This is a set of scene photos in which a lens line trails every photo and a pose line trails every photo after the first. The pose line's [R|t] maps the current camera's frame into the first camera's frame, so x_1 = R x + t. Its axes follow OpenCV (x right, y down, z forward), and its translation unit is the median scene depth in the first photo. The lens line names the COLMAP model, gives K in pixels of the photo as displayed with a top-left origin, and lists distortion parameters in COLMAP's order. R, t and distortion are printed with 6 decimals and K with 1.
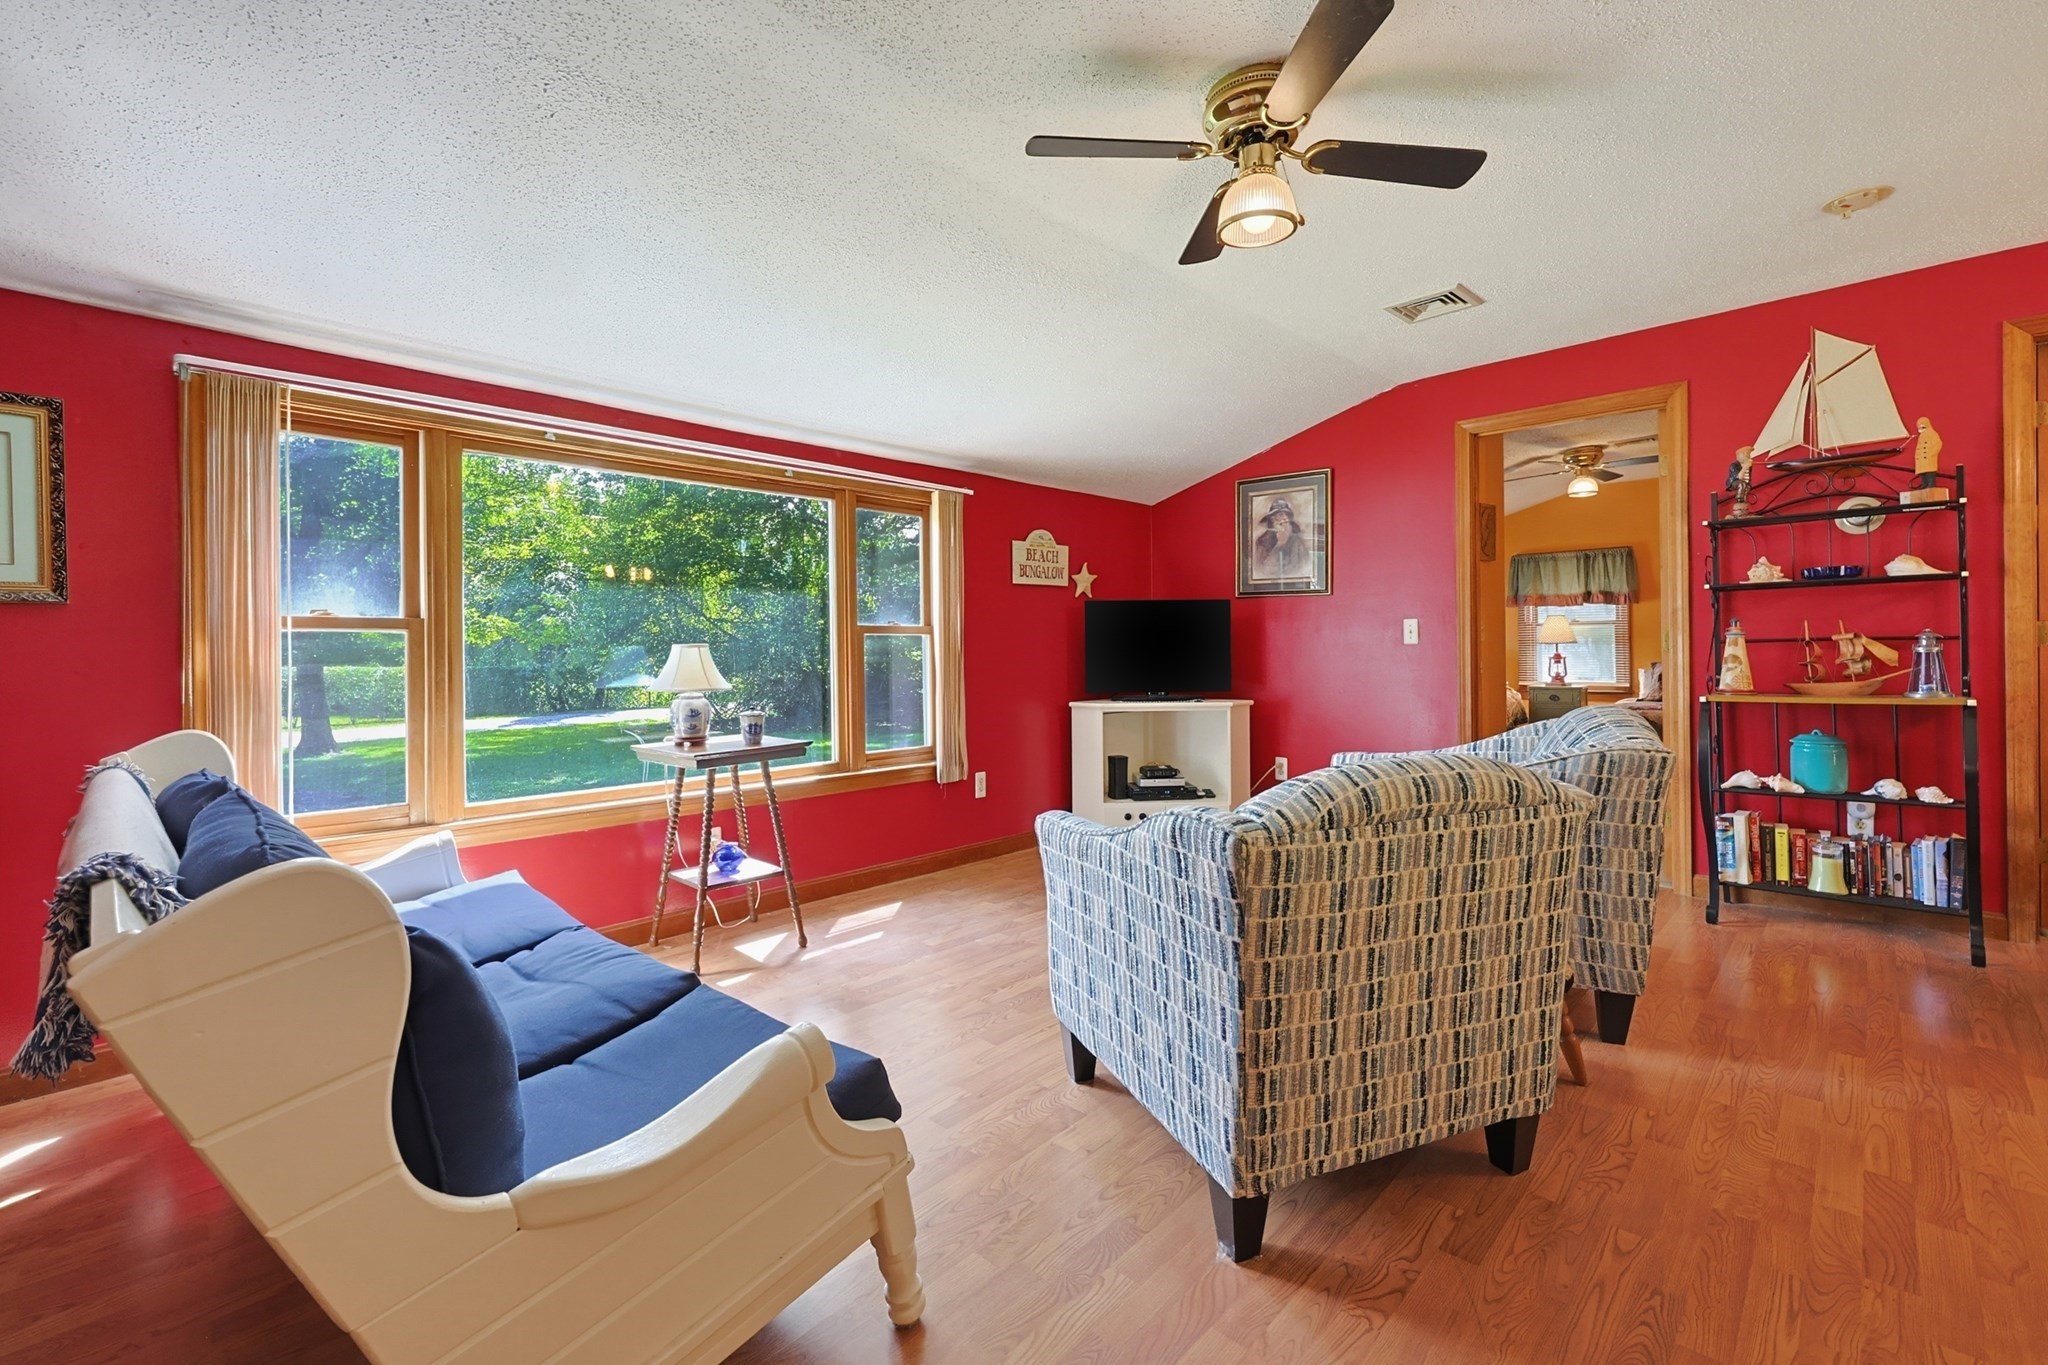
lens RADIAL K [[876.3, 0, 1048.8], [0, 876.3, 654.1], [0, 0, 1]] dist [-0.001308, 0.000639]
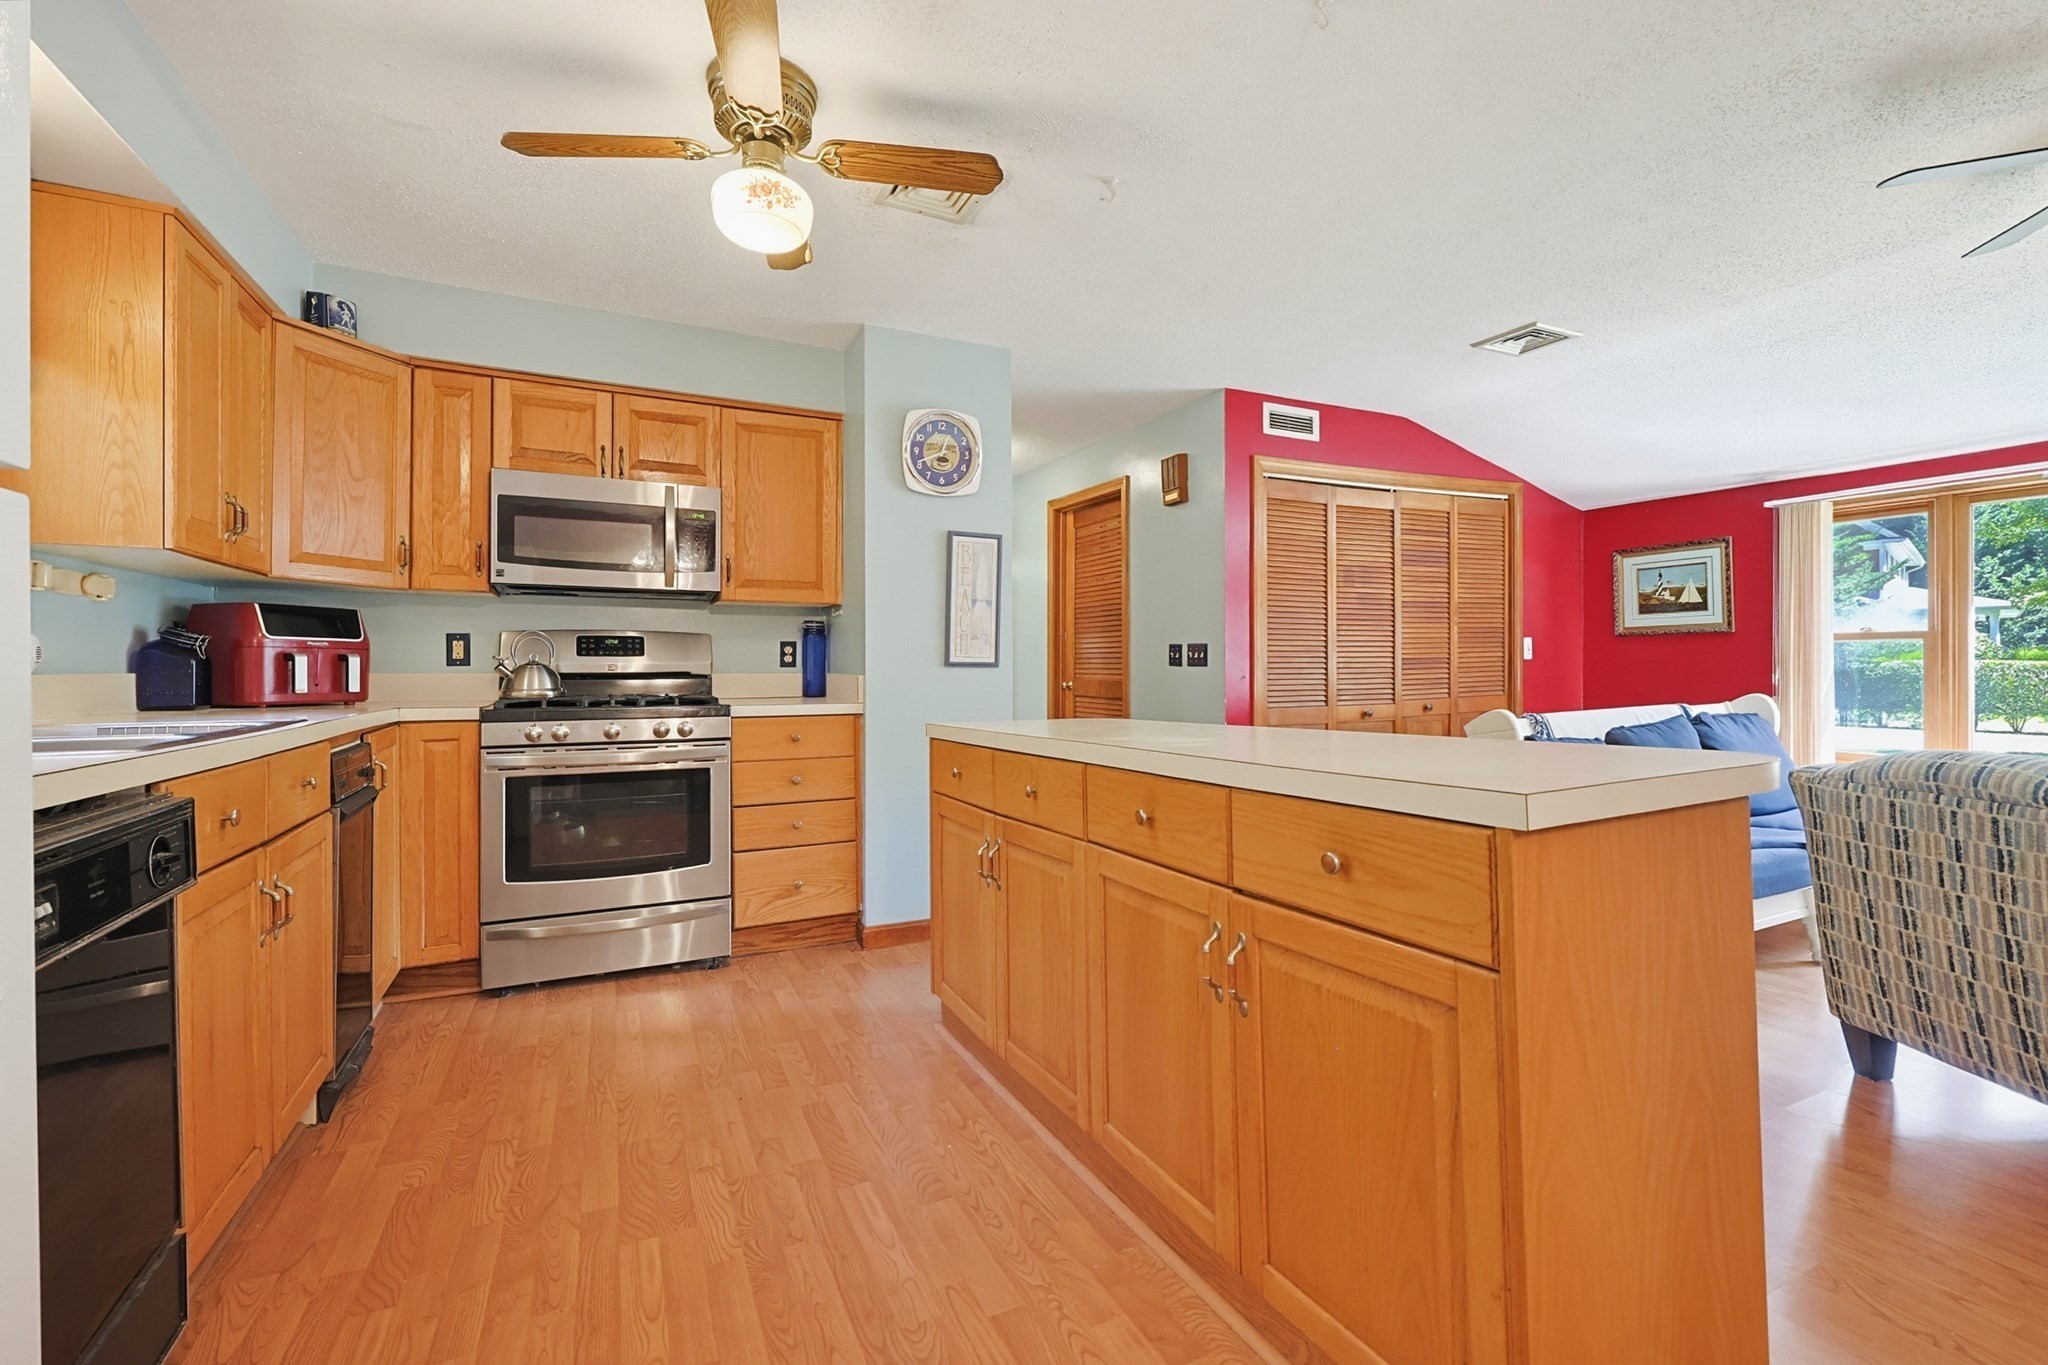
lens RADIAL K [[876.3, 0, 1028.2], [0, 876.3, 666.1], [0, 0, 1]] dist [-0.001308, 0.000639]
pose [[-0.361149, 0.017854, -0.932337, 0.915024], [0.007315, 0.999840, 0.016313, -0.014511], [0.932479, -0.000929, -0.361222, 0.091904]]
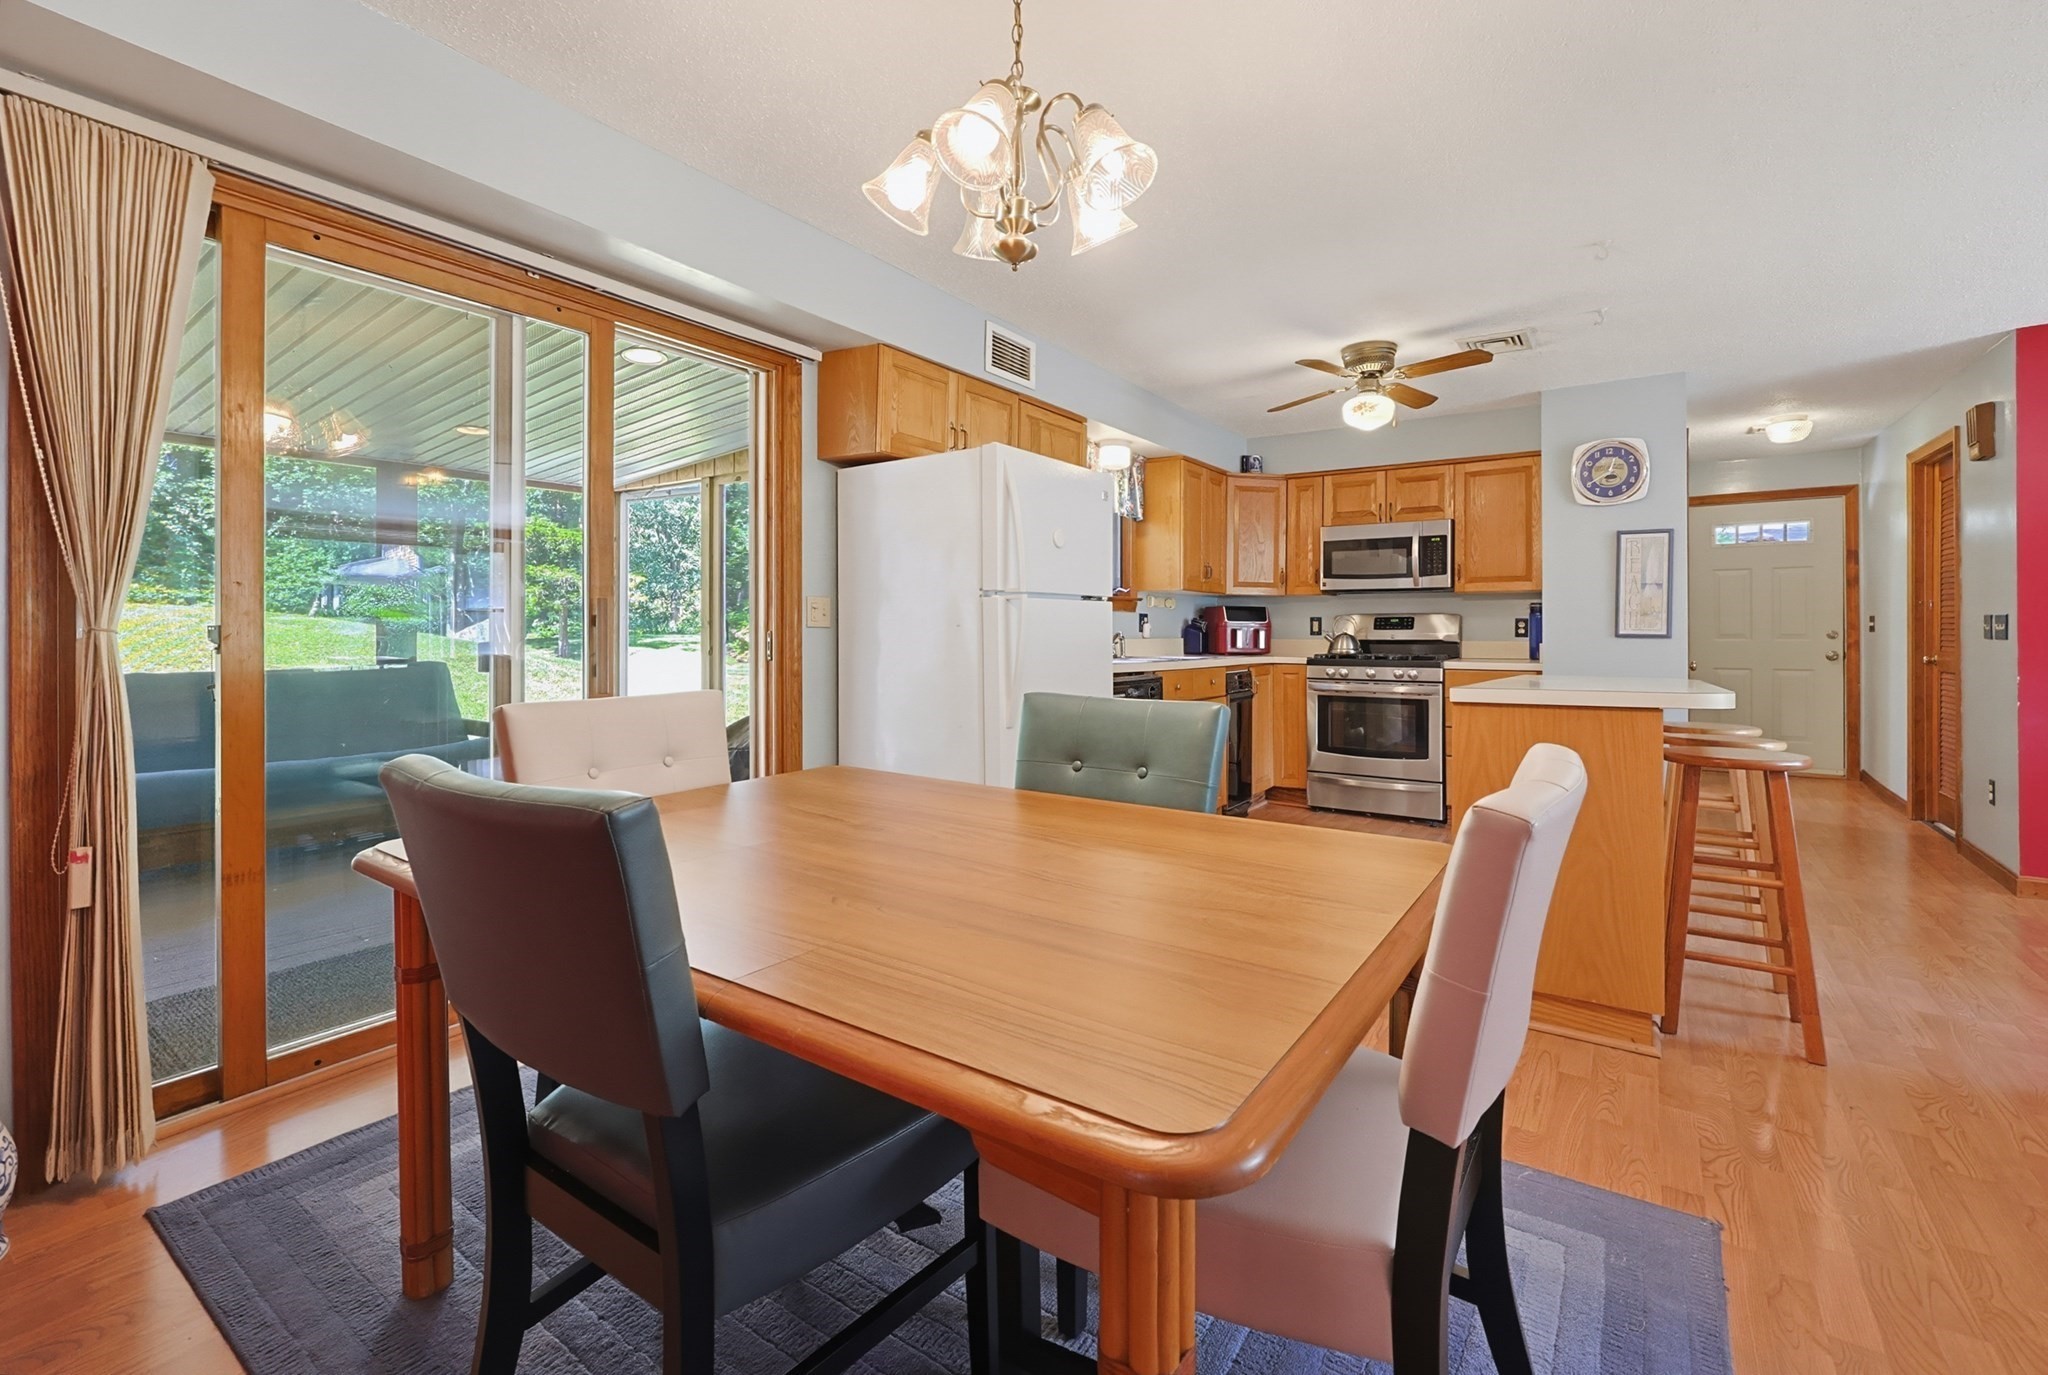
lens RADIAL K [[876.3, 0, 1034.4], [0, 876.3, 631.4], [0, 0, 1]] dist [-0.001308, 0.000639]
pose [[-0.989472, 0.015637, -0.143880, 1.038881], [0.015476, 0.999878, 0.002238, -0.023278], [0.143898, -0.000012, -0.989593, 0.780304]]
